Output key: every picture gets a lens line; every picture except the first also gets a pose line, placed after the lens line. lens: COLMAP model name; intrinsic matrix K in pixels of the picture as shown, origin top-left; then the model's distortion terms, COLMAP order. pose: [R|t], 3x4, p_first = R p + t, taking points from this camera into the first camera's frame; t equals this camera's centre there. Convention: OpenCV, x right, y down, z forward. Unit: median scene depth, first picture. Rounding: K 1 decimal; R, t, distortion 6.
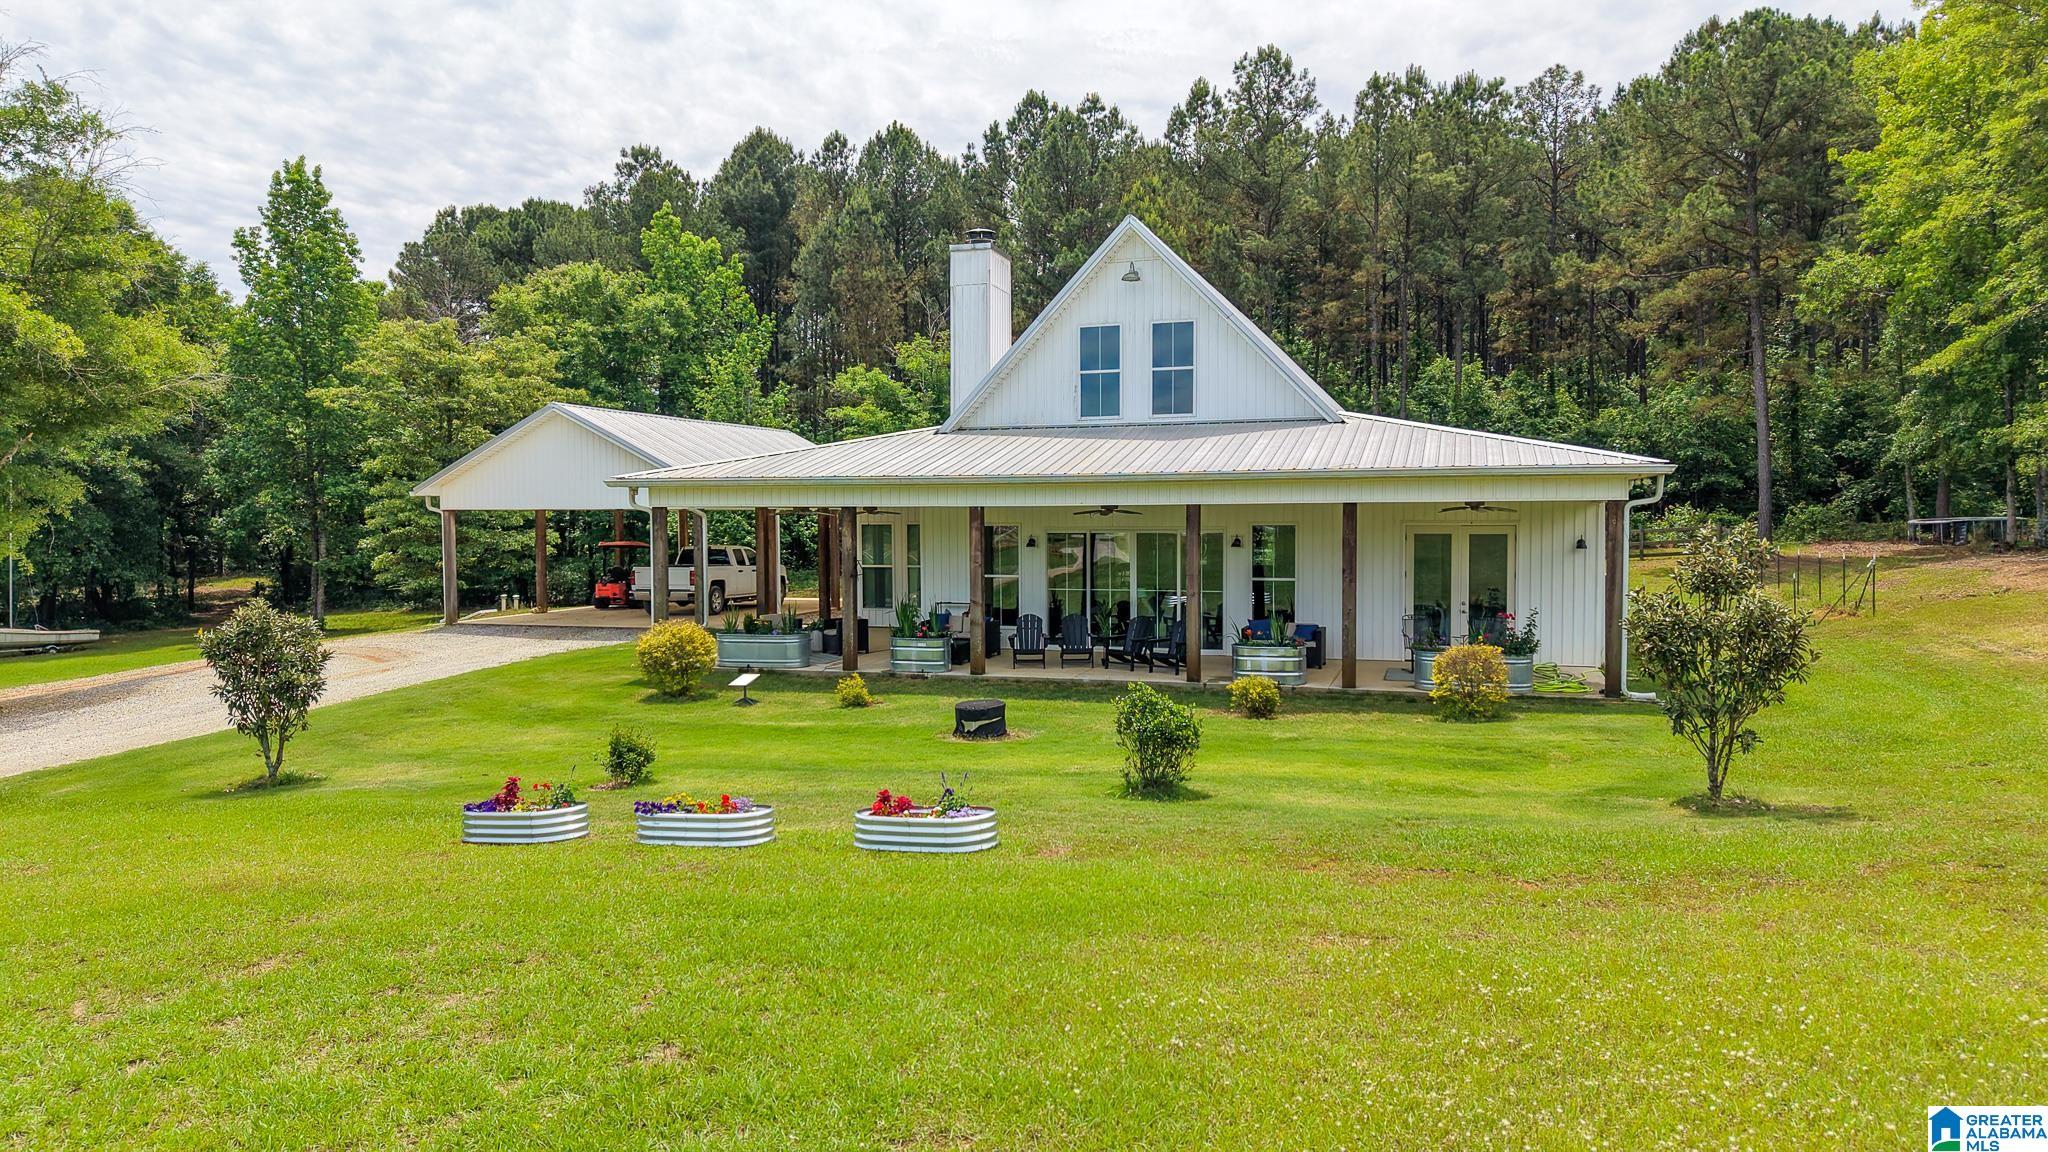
lens RADIAL K [[1382.5, 0, 1024.0], [0, 1382.5, 576.0], [0, 0, 1]] dist [0.030310, -0.037376]
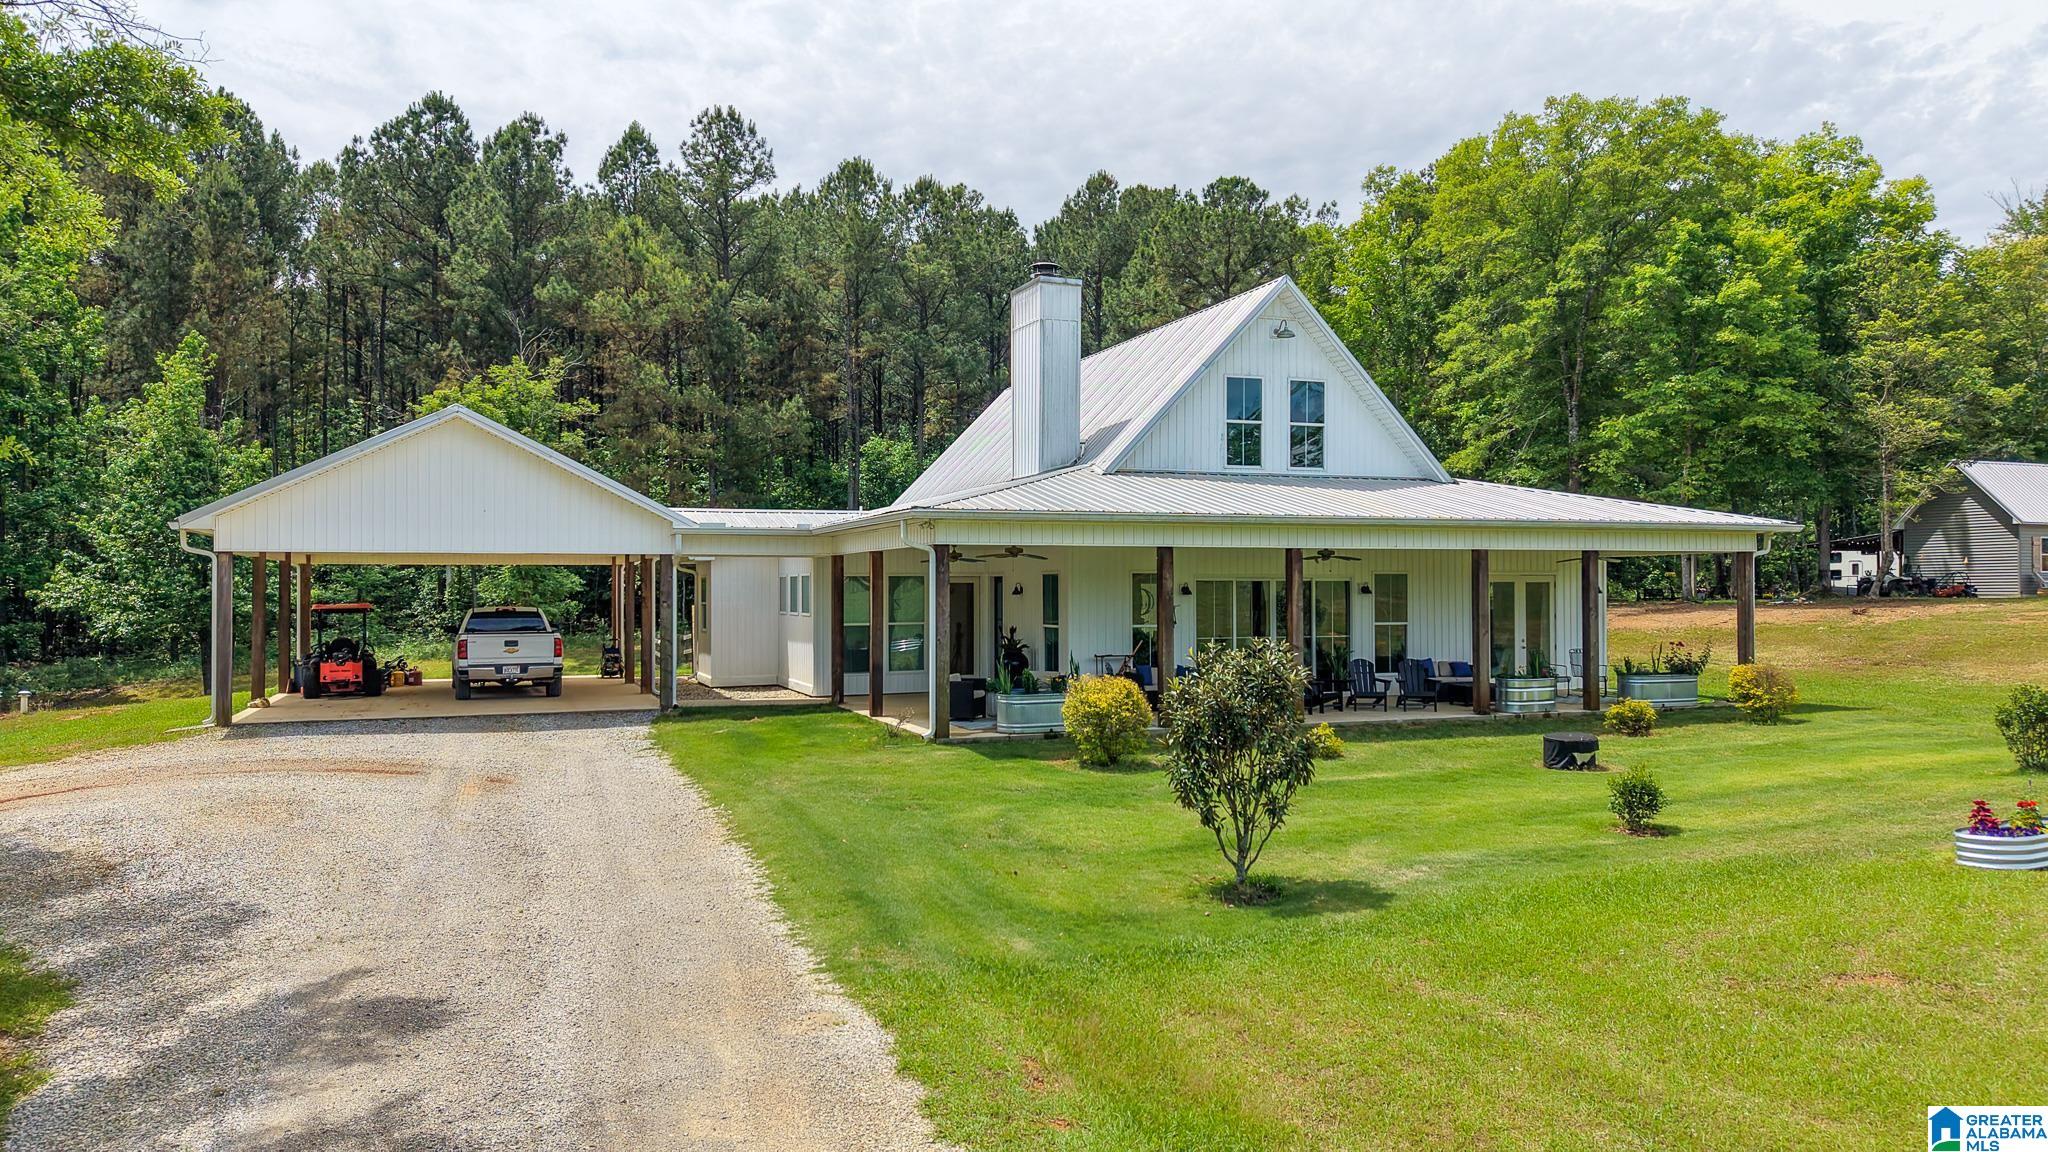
lens RADIAL K [[1382.5, 0, 1024.0], [0, 1382.5, 576.0], [0, 0, 1]] dist [0.030310, -0.037376]
pose [[0.799911, 0.008006, 0.600065, -0.349448], [0.028583, 0.998268, -0.051422, 0.006148], [-0.599438, 0.058285, 0.798297, 0.153262]]
